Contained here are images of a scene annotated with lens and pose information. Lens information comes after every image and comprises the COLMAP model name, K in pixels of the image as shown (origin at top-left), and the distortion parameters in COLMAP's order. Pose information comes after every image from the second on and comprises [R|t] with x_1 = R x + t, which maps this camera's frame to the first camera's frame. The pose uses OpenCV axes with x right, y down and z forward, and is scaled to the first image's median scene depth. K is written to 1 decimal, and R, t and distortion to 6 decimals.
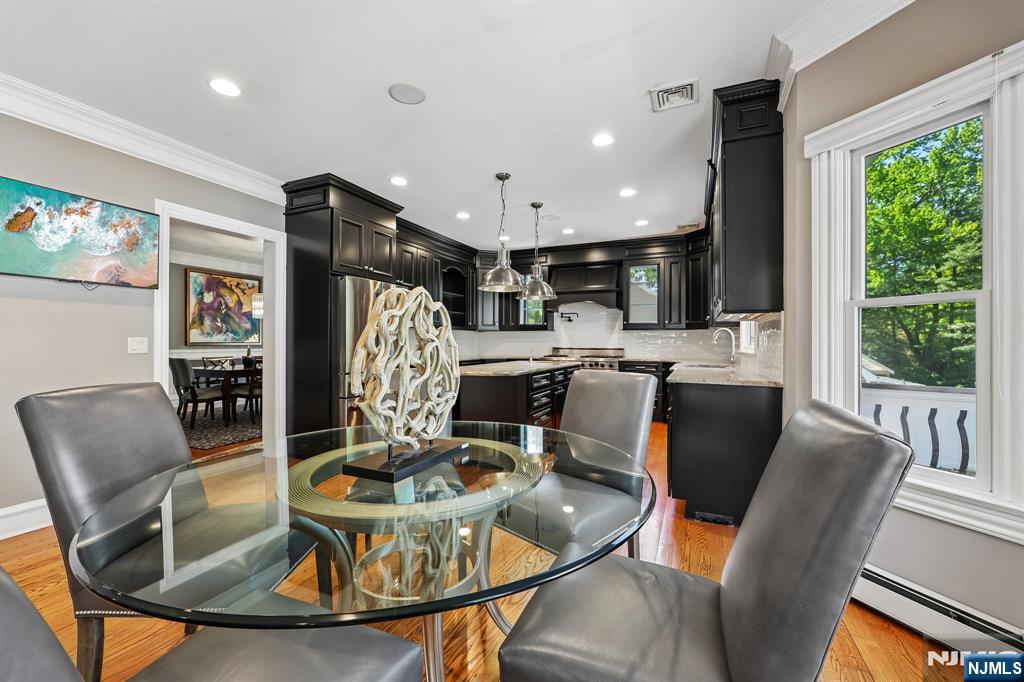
lens RADIAL K [[413.8, 0, 512.2], [0, 413.8, 344.5], [0, 0, 1]] dist [-0.003118, -0.000300]
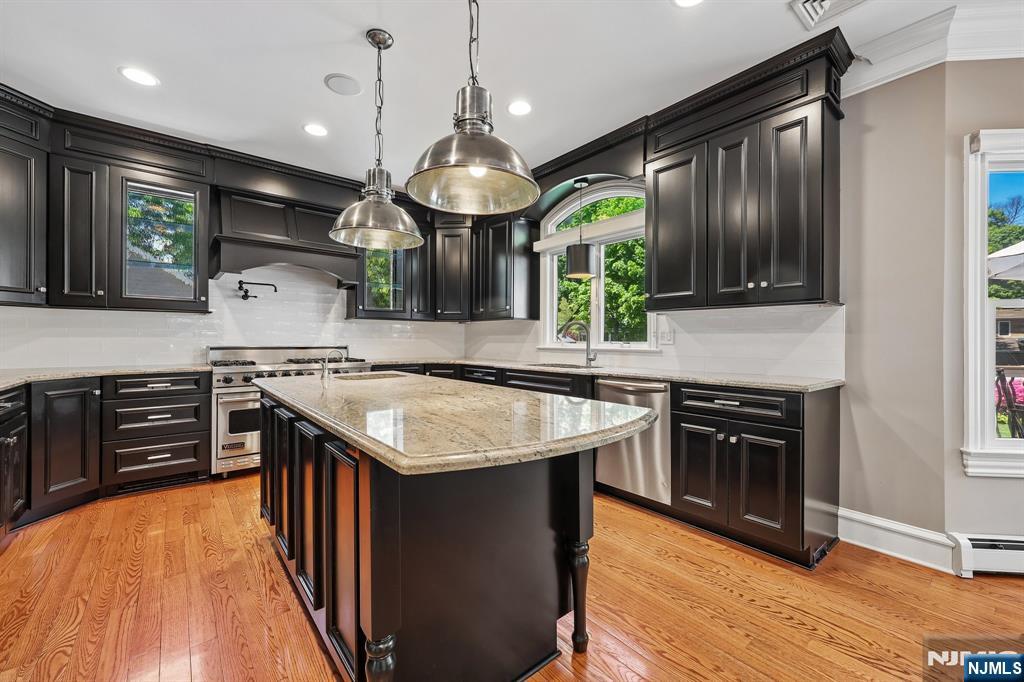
lens RADIAL K [[413.8, 0, 504.8], [0, 413.8, 336.0], [0, 0, 1]] dist [-0.003118, -0.000300]
pose [[0.441101, -0.000961, 0.897457, -0.208497], [0.000257, 1.000000, 0.000945, -0.006305], [-0.897457, -0.000186, 0.441101, 0.461013]]
